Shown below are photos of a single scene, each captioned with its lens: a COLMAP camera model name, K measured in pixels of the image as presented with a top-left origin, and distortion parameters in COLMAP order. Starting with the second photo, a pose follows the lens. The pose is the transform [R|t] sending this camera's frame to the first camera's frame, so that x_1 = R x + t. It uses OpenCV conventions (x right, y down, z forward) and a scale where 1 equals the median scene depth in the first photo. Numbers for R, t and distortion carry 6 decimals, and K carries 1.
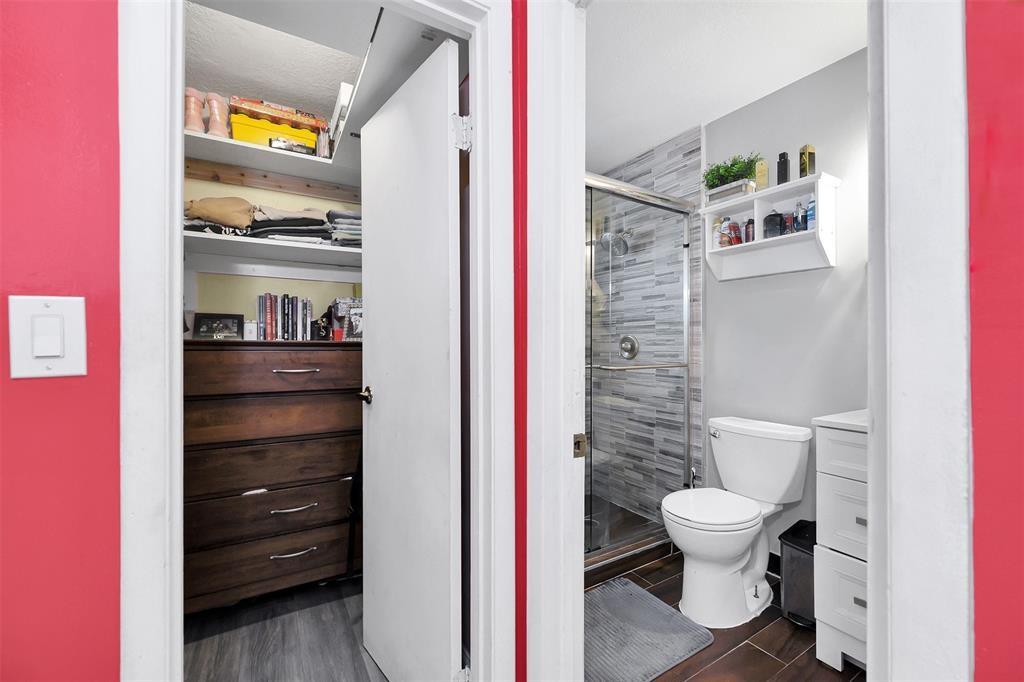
lens RADIAL K [[418.1, 0, 512.0], [0, 418.1, 341.0], [0, 0, 1]] dist [-0.002034, -0.000125]
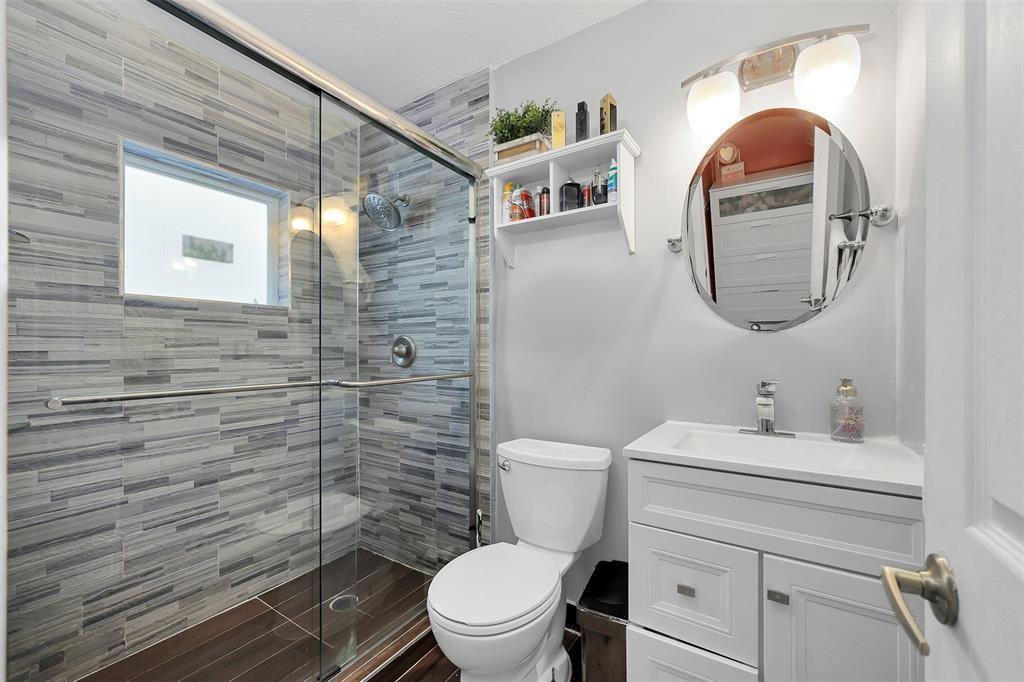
lens RADIAL K [[418.1, 0, 512.0], [0, 418.1, 341.0], [0, 0, 1]] dist [-0.002034, -0.000125]
pose [[0.898749, 0.004820, 0.438437, 0.145333], [-0.000250, 0.999945, -0.010480, 0.004760], [-0.438464, 0.009309, 0.898701, 0.273984]]
